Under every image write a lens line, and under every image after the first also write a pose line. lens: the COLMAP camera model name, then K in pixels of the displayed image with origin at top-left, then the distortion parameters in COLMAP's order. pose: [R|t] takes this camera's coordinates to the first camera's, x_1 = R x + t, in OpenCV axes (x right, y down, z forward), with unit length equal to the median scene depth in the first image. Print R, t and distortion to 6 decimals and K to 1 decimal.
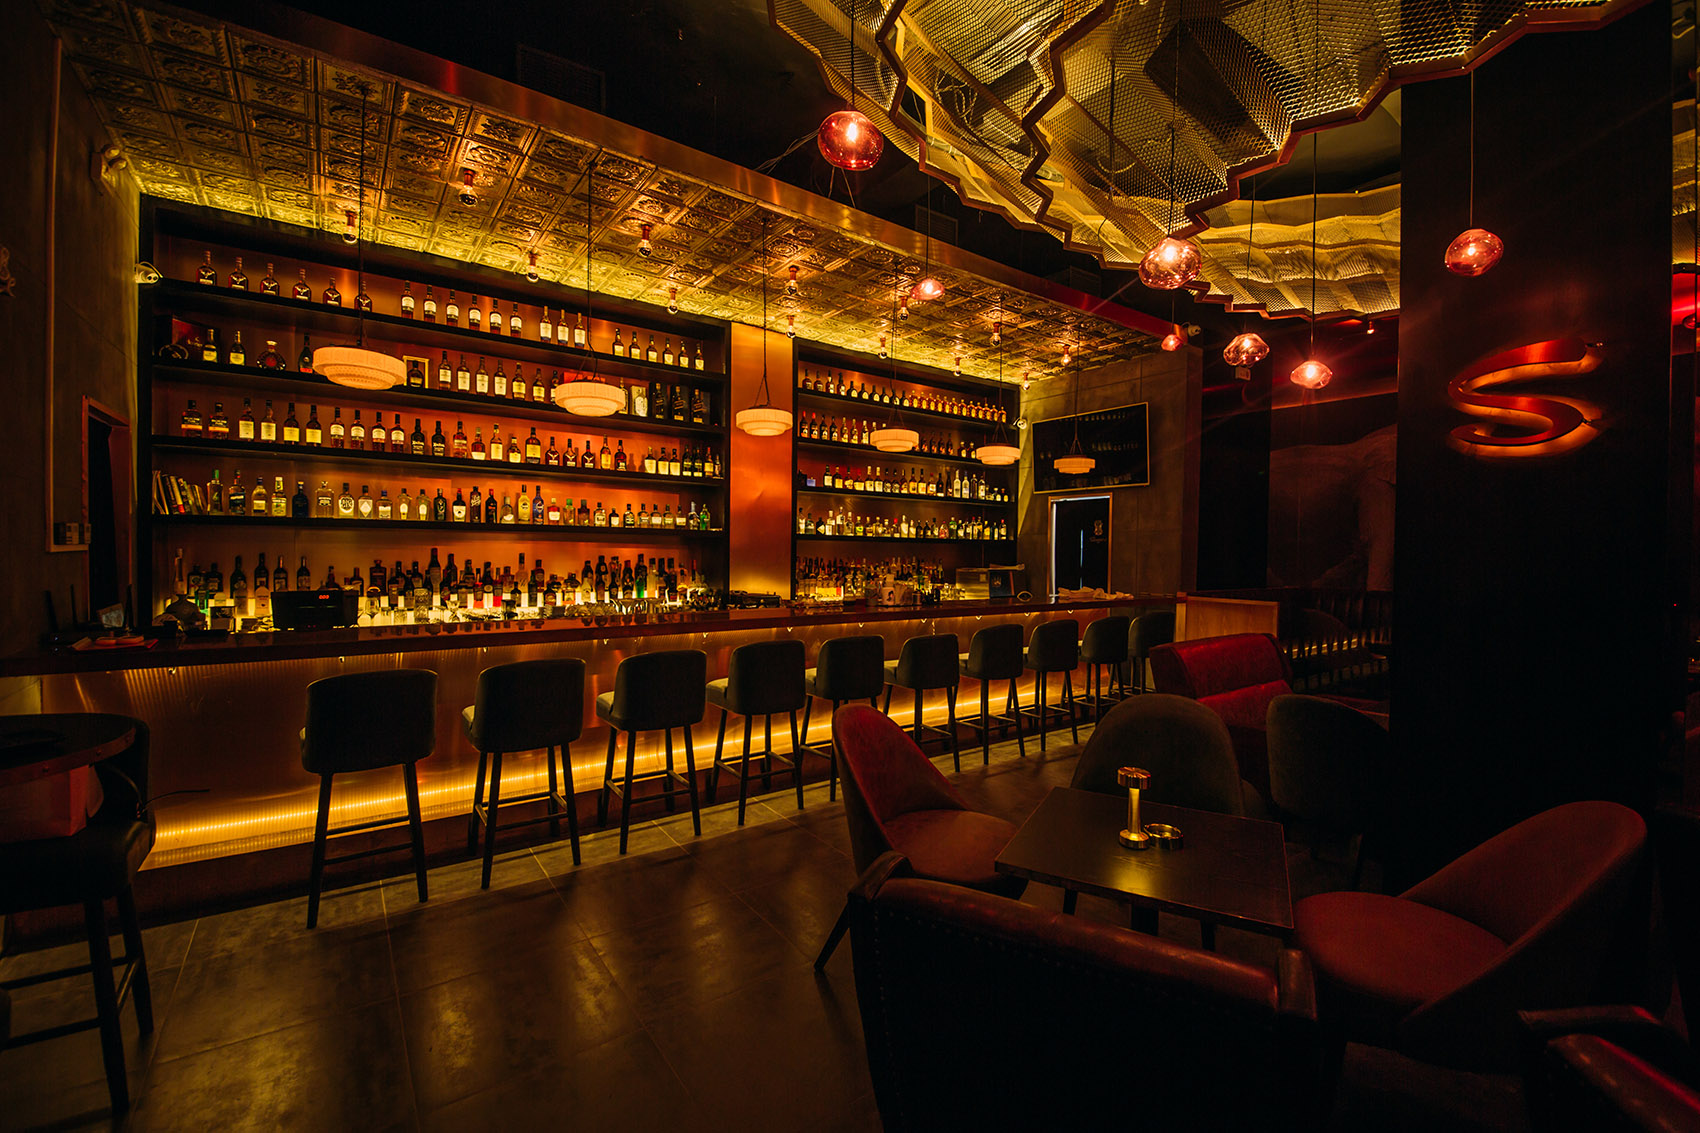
lens RADIAL K [[707.8, 0, 856.7], [0, 707.8, 562.9], [0, 0, 1]] dist [-0.002186, -0.001825]
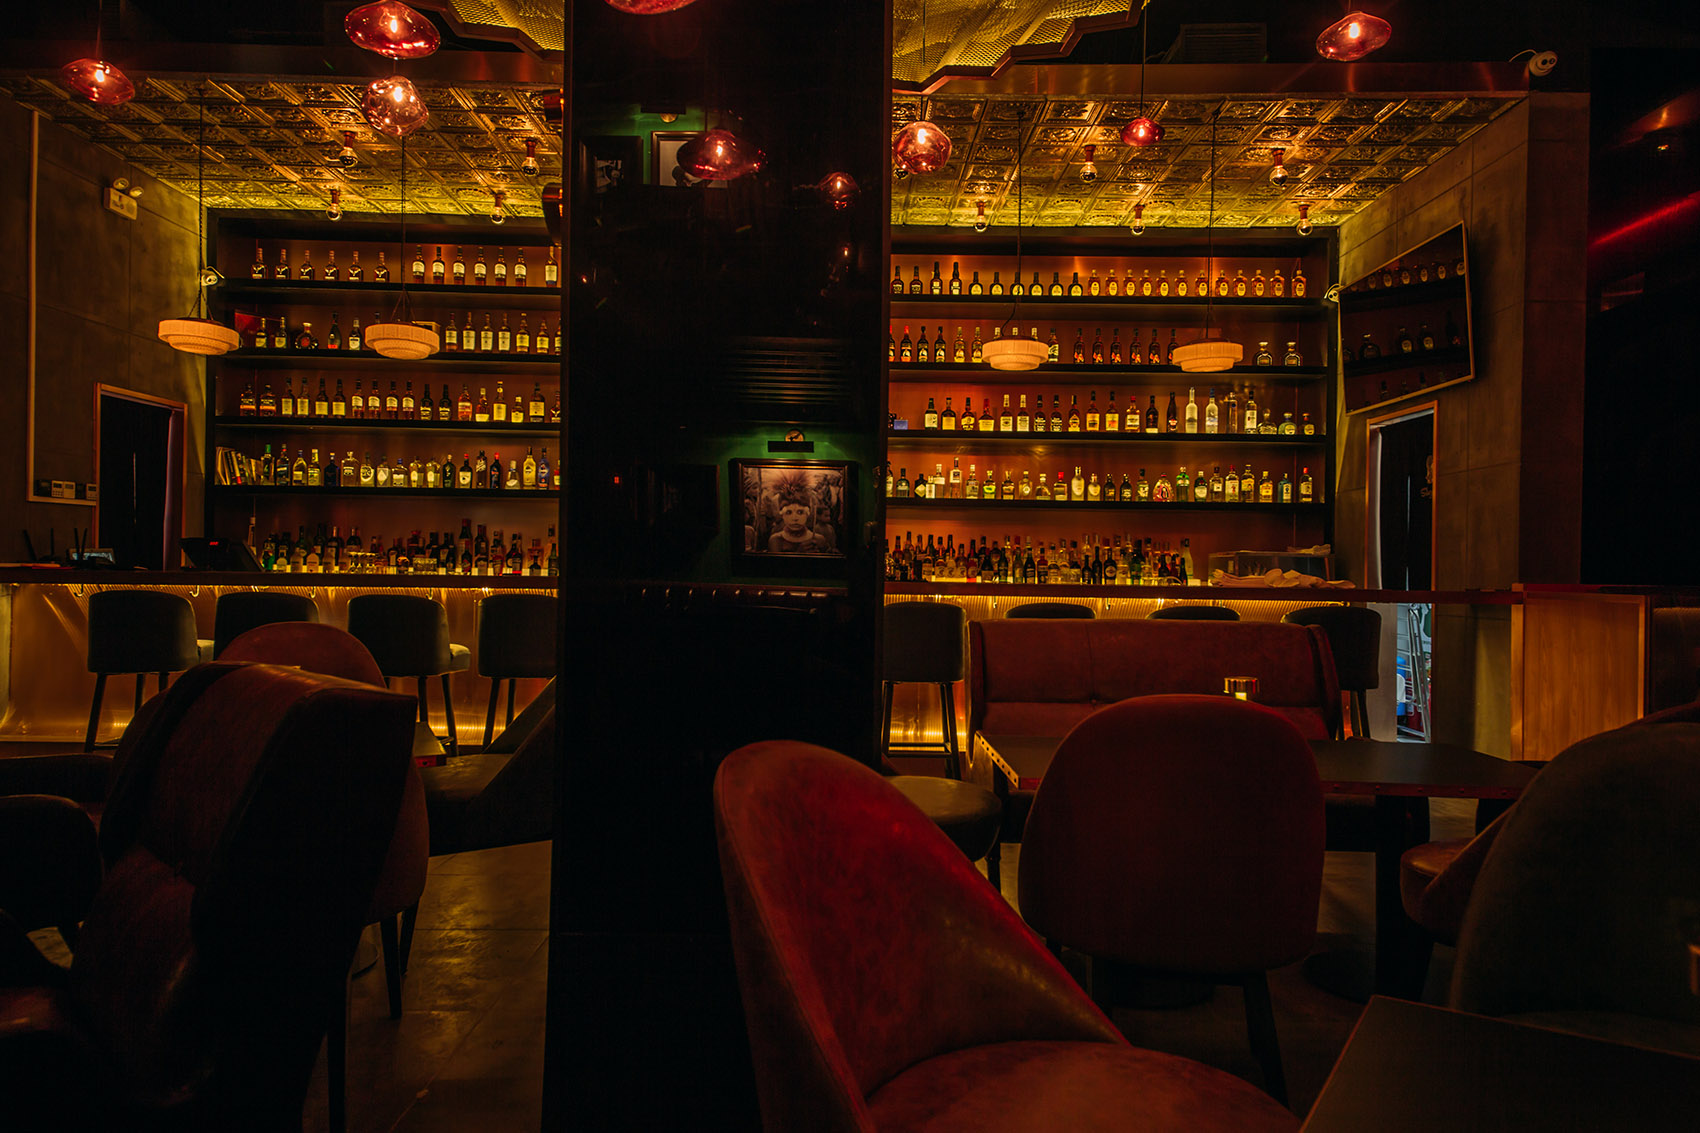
lens RADIAL K [[1118.3, 0, 850.0], [0, 1118.3, 570.0], [0, 0, 1]] dist [0.047628, 0.009534]
pose [[0.807970, -0.000393, -0.589223, 0.685951], [-0.013404, 0.999729, -0.019048, 0.067239], [0.589071, 0.023288, 0.807746, 0.079635]]
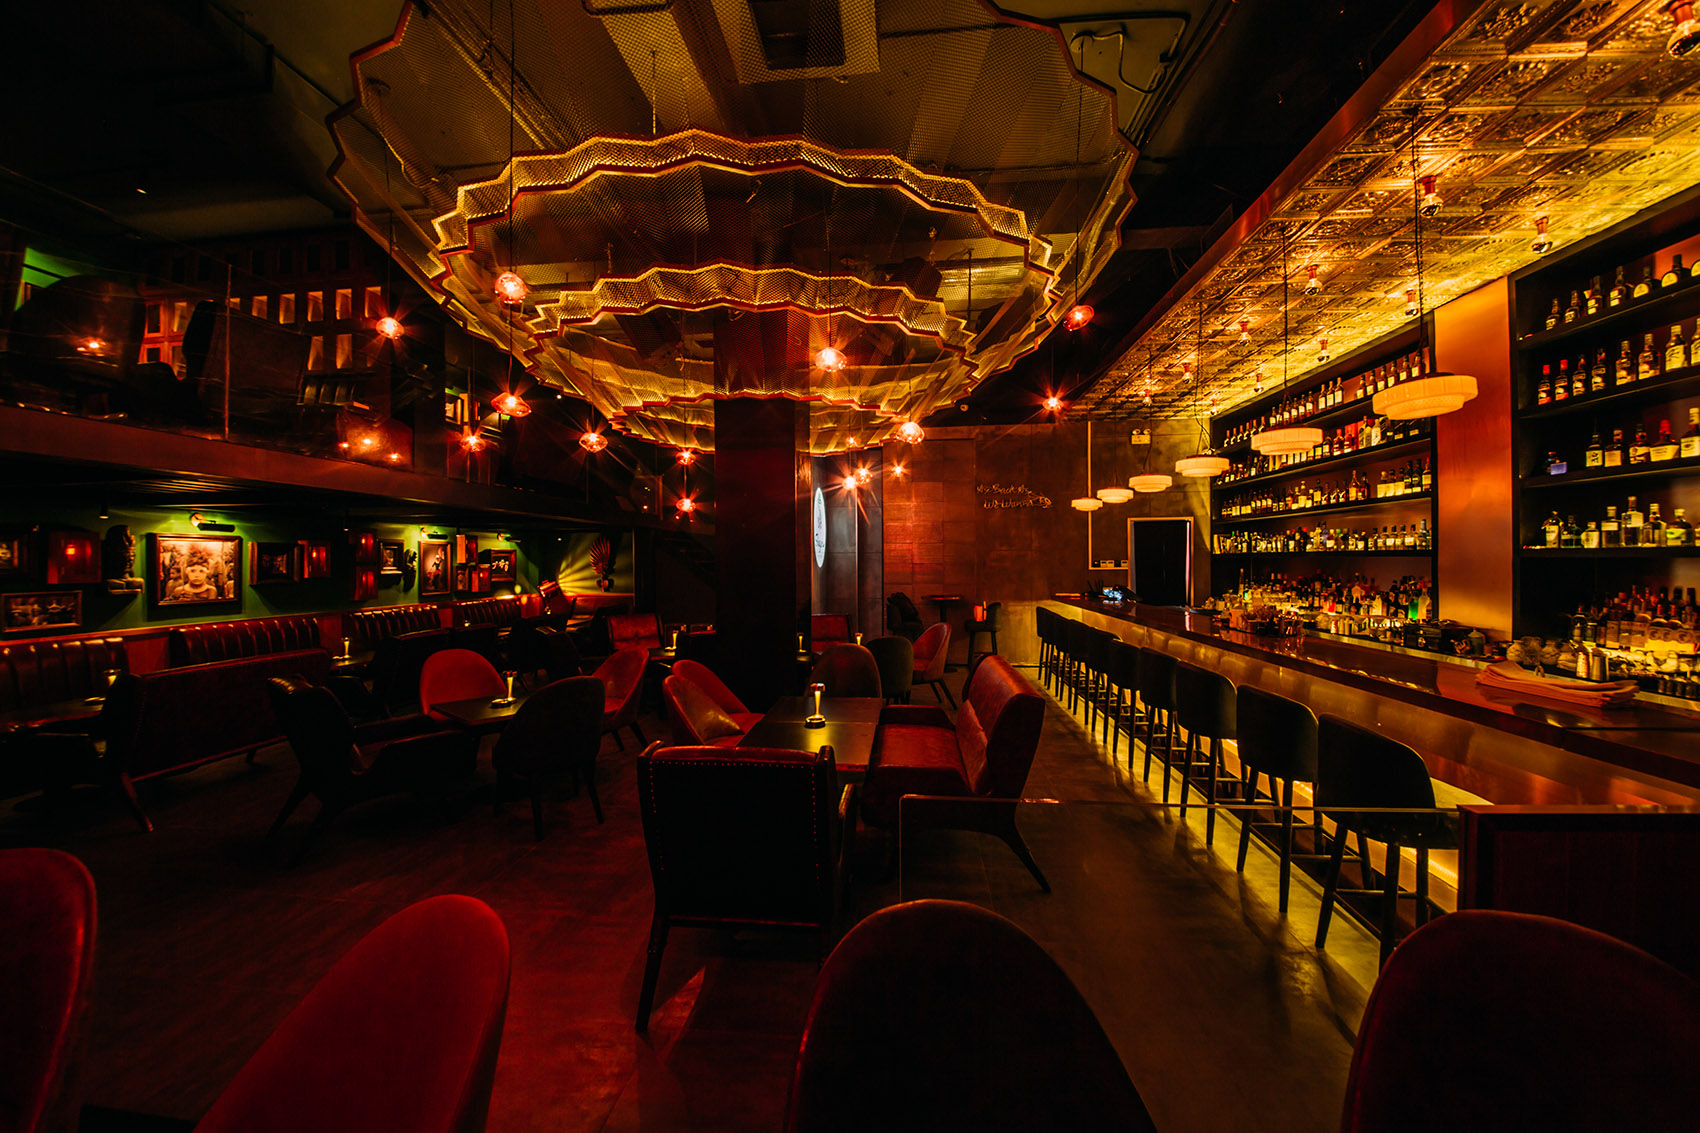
lens RADIAL K [[638.5, 0, 850.0], [0, 638.5, 561.2], [0, 0, 1]] dist [-0.028507, -0.000679]
pose [[-0.670016, -0.007980, -0.742304, 0.977462], [-0.014107, 0.999899, 0.001984, -0.024831], [0.742213, 0.011801, -0.670061, 1.103059]]
